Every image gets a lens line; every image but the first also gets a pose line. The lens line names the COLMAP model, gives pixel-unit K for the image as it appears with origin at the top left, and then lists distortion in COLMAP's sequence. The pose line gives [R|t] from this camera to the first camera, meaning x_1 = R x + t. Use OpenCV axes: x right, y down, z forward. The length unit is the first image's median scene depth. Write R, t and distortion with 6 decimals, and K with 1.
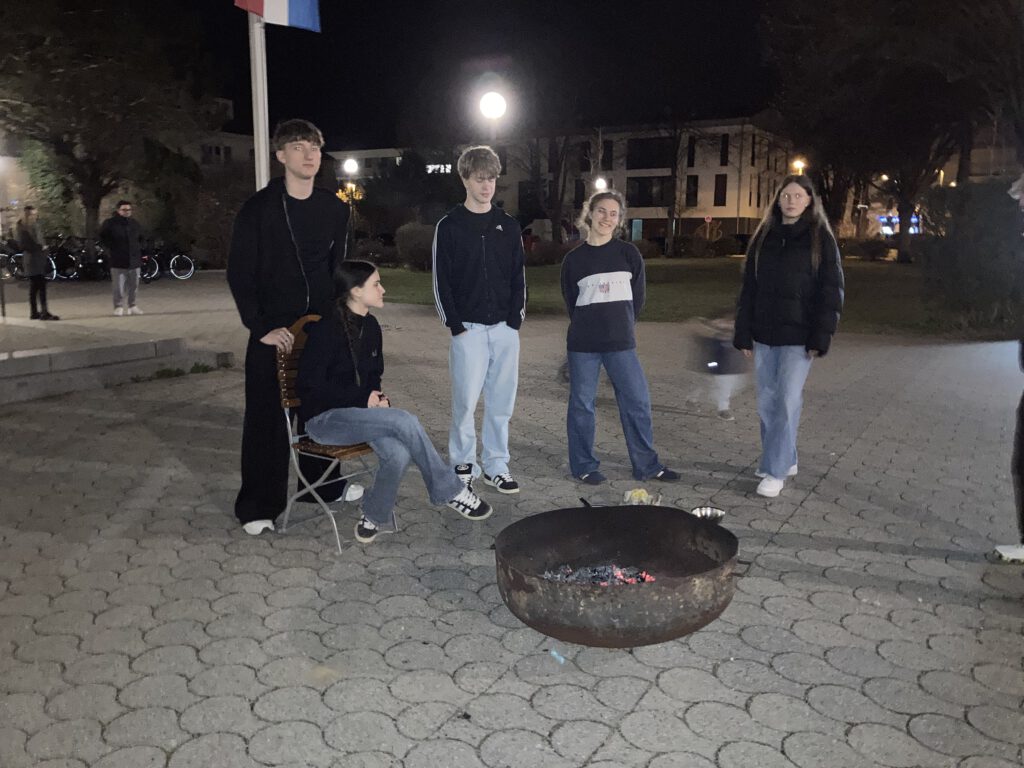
lens RADIAL K [[841.8, 0, 512.0], [0, 841.8, 384.0], [0, 0, 1]] dist [0.073136, -0.096053]
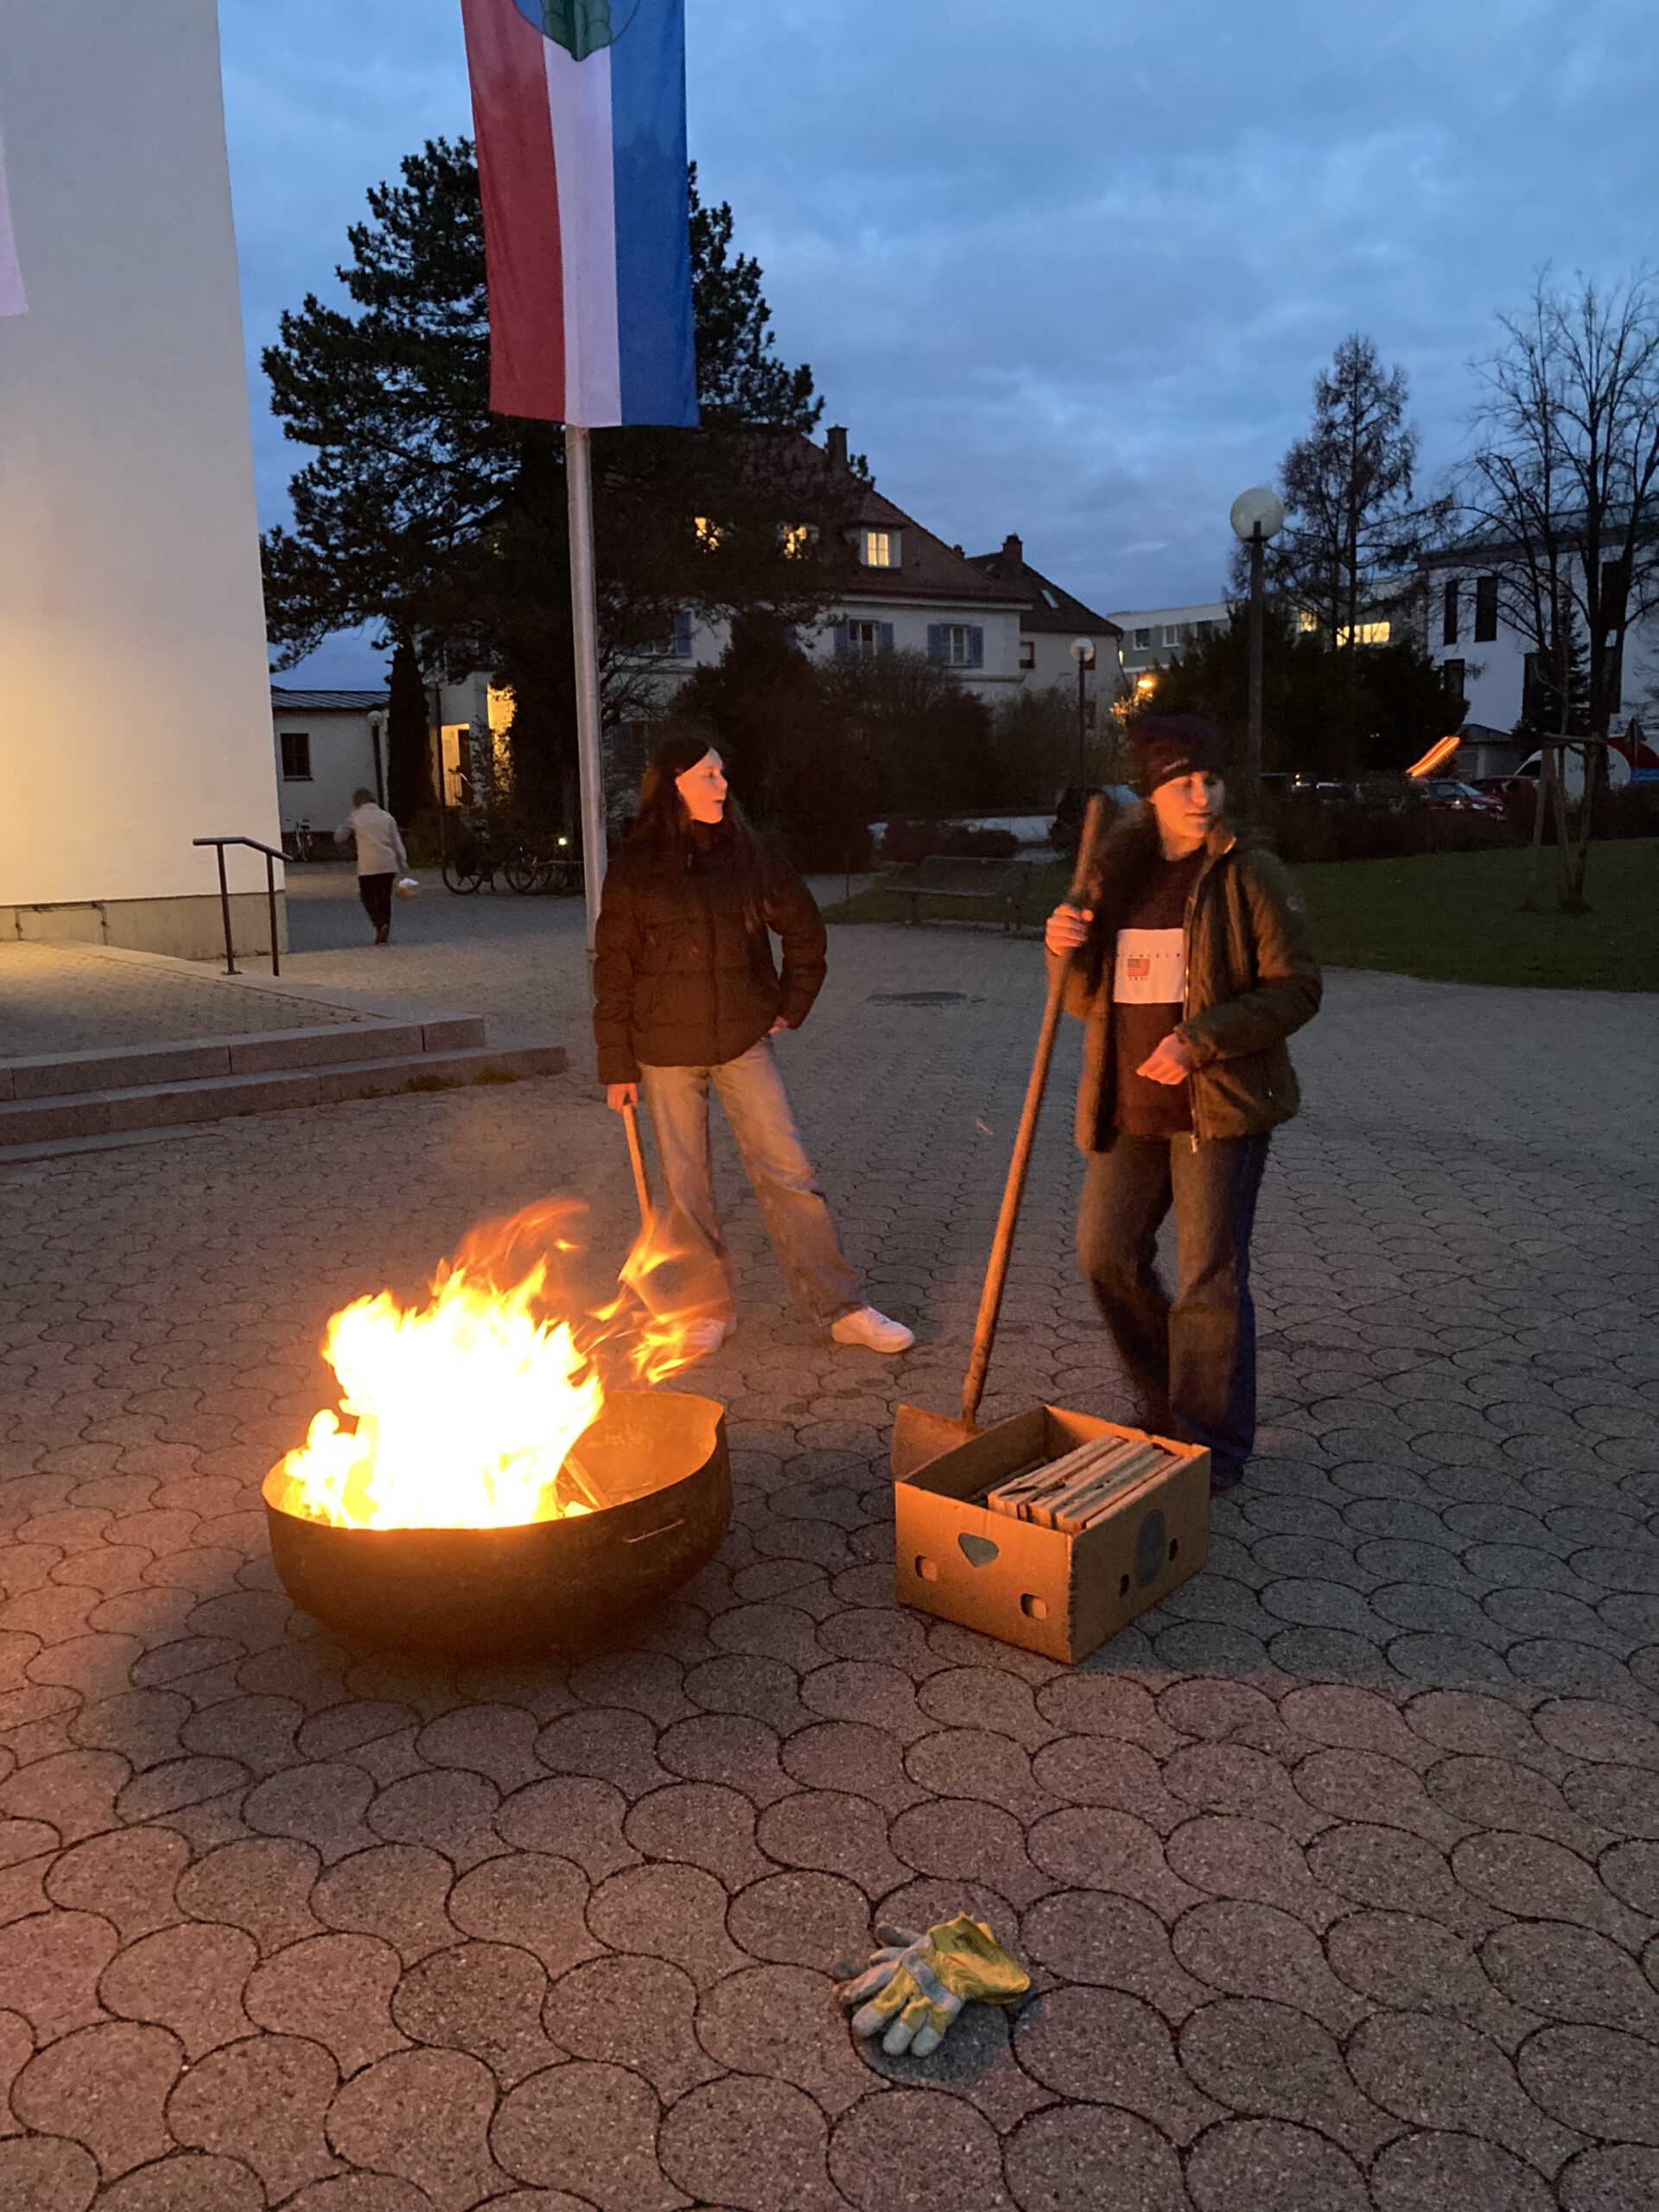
lens RADIAL K [[1840.0, 0, 829.5], [0, 1840.0, 1106.0], [0, 0, 1]] dist [0.010844, 0.000912]
pose [[0.917680, 0.037347, -0.395561, 0.378216], [-0.037547, 0.999269, 0.007239, -0.021524], [0.395542, 0.008209, 0.918411, 0.020976]]
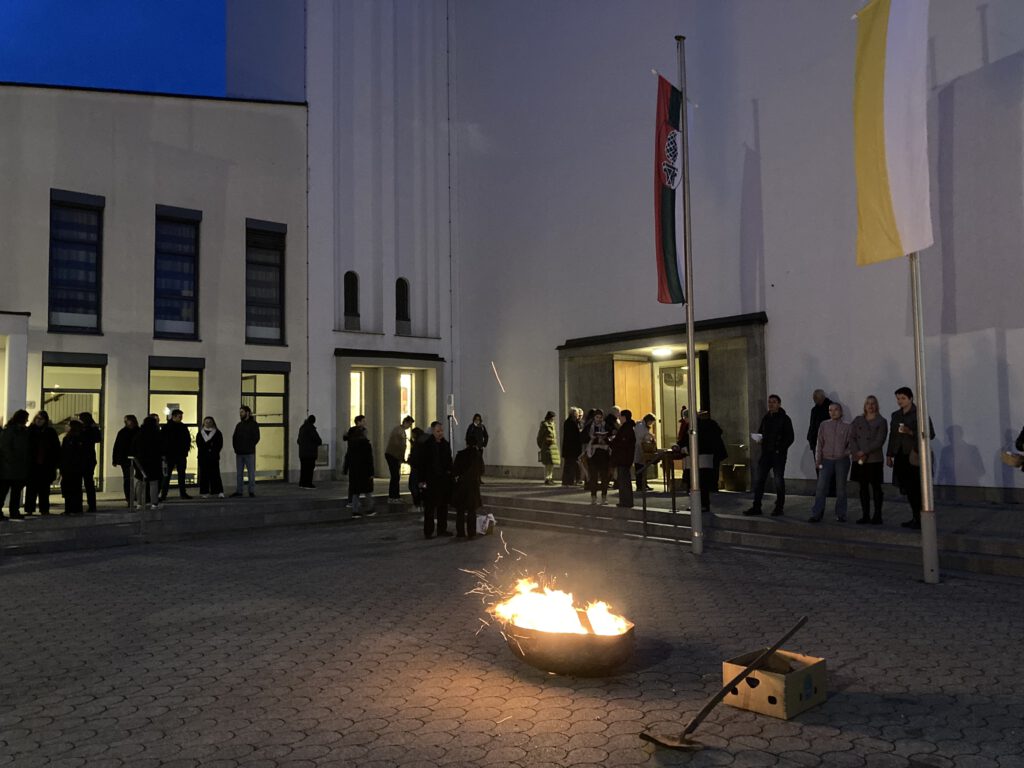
lens RADIAL K [[841.8, 0, 512.0], [0, 841.8, 384.0], [0, 0, 1]] dist [0.073136, -0.096053]
pose [[-0.381895, -0.047589, -0.922980, 0.988231], [-0.144692, 0.989437, 0.008853, -0.172869], [0.912809, 0.136929, -0.384747, 0.775238]]
